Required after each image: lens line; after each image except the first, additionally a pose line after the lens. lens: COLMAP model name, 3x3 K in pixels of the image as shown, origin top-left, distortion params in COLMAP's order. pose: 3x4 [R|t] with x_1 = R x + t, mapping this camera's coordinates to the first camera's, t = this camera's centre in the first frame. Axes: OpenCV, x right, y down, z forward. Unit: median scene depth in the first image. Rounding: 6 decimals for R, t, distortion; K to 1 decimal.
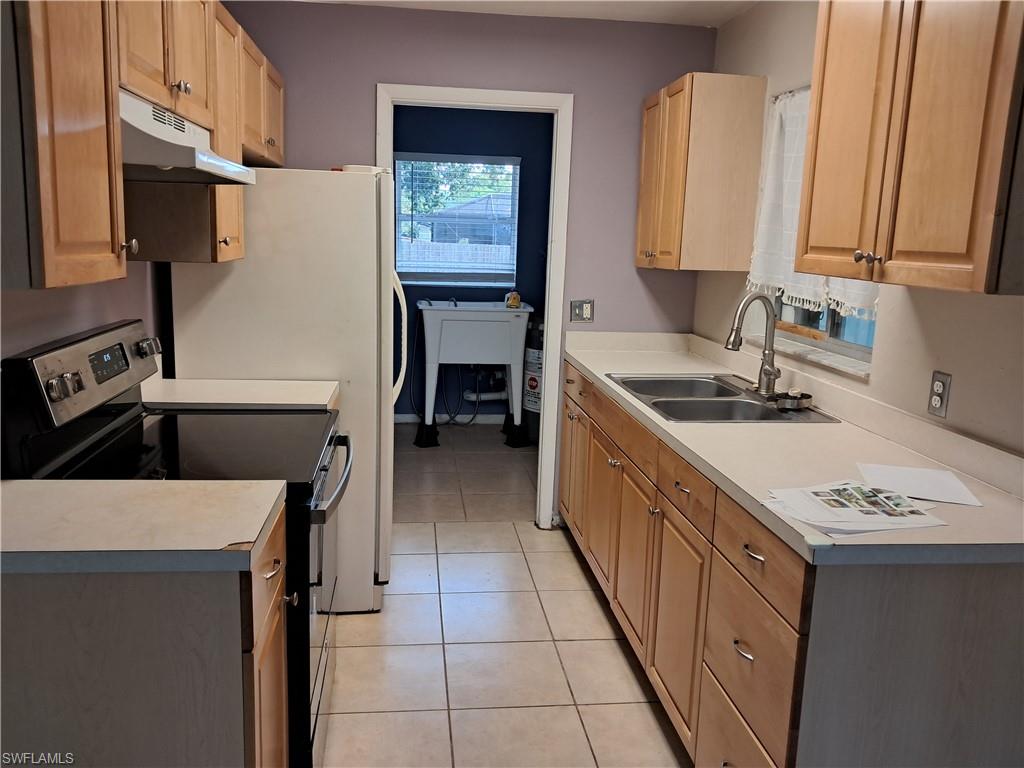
lens RADIAL K [[809.2, 0, 511.2], [0, 809.2, 381.3], [0, 0, 1]] dist [0.006405, 0.000150]
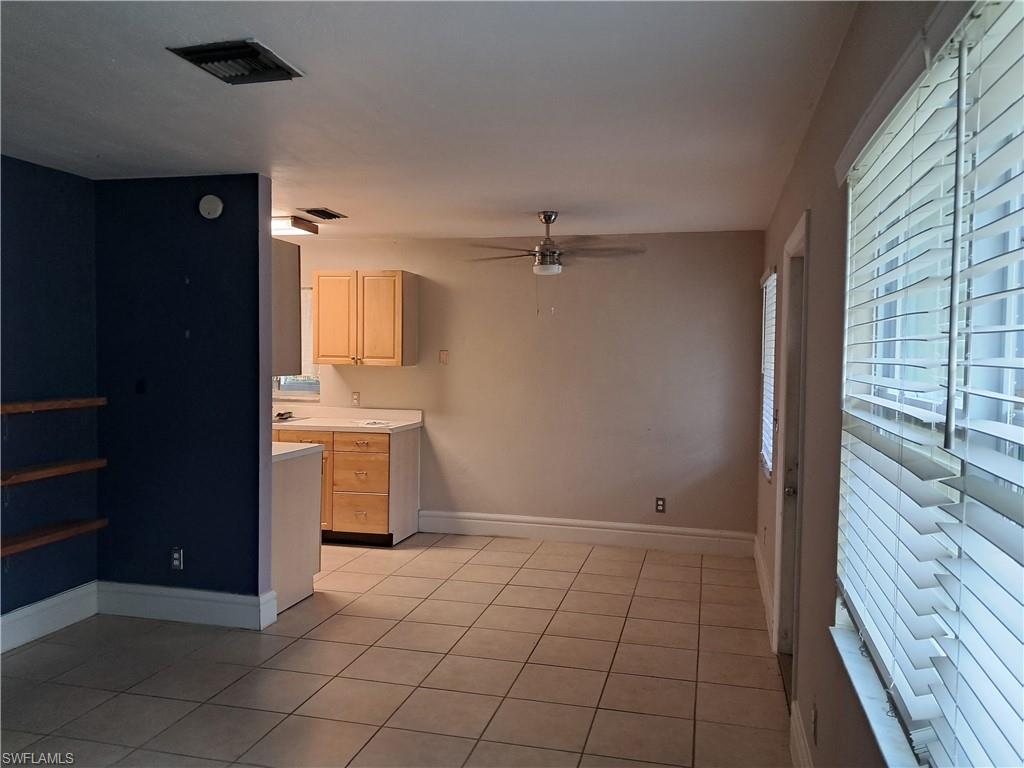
lens RADIAL K [[809.2, 0, 512.1], [0, 809.2, 384.2], [0, 0, 1]] dist [0.006405, 0.000150]
pose [[0.366164, -0.067834, 0.928075, -2.454181], [0.170488, 0.985348, 0.004755, 0.052721], [-0.914799, 0.156485, 0.372364, -0.868044]]
